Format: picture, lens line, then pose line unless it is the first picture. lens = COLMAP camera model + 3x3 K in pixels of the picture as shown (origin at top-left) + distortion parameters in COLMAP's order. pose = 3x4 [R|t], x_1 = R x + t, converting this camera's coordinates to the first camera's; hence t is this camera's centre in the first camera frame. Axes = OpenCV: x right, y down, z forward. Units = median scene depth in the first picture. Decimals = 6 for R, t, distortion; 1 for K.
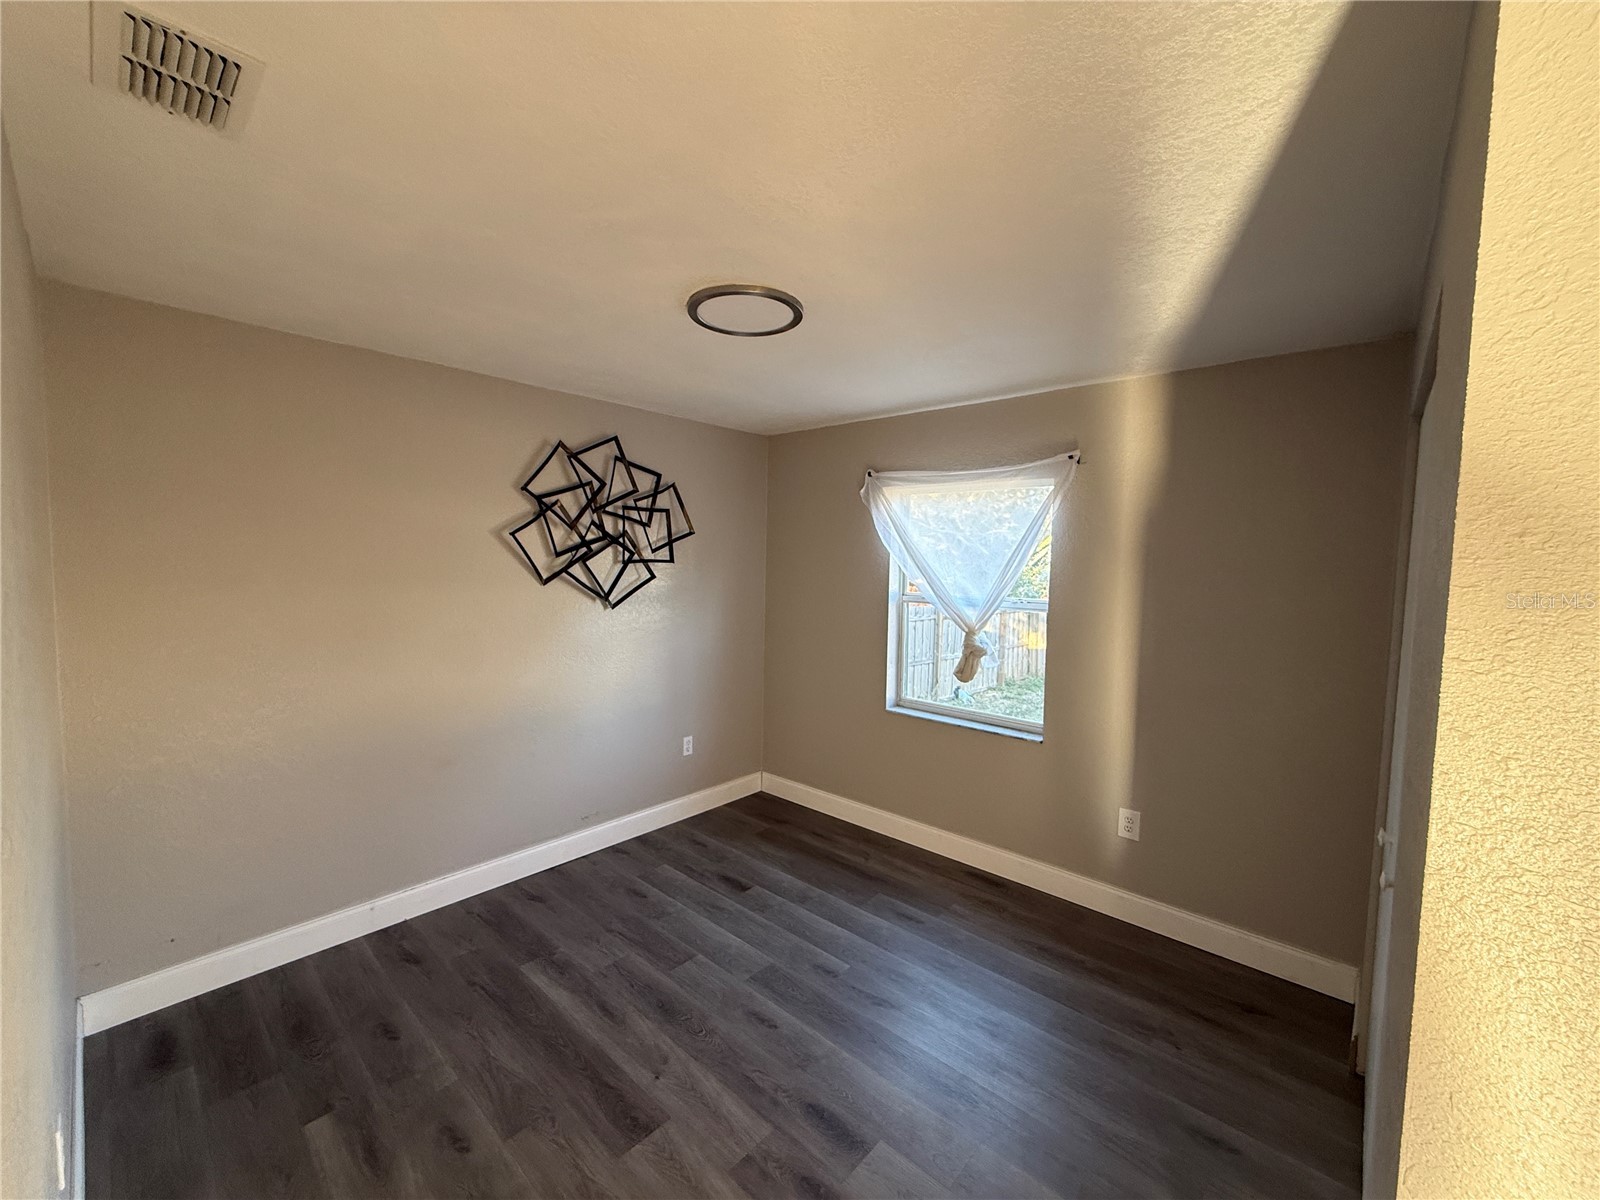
lens RADIAL K [[637.3, 0, 807.2], [0, 637.3, 600.9], [0, 0, 1]] dist [-0.001376, 0.000622]
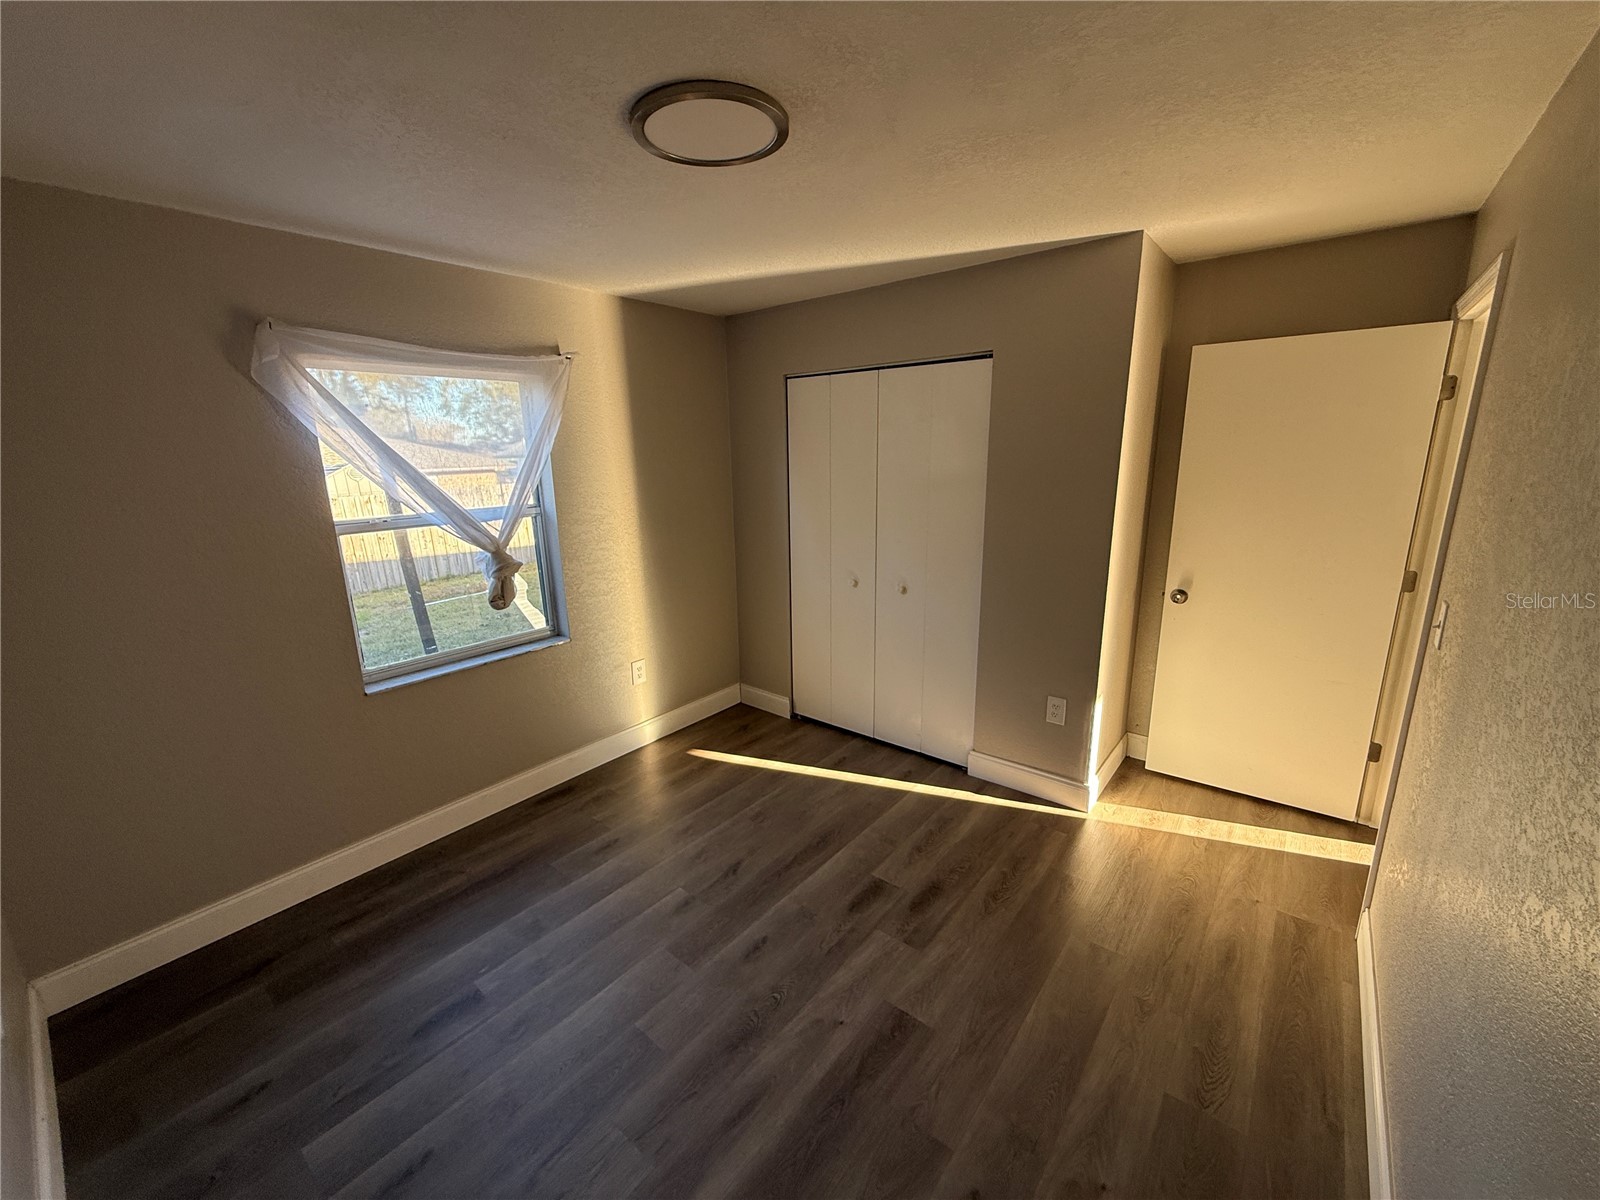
lens RADIAL K [[637.3, 0, 788.0], [0, 637.3, 604.5], [0, 0, 1]] dist [-0.001376, 0.000622]
pose [[-0.041036, -0.253130, 0.966561, -0.907268], [0.084211, 0.963058, 0.255788, -0.098091], [-0.995603, 0.091892, -0.018204, 0.946079]]
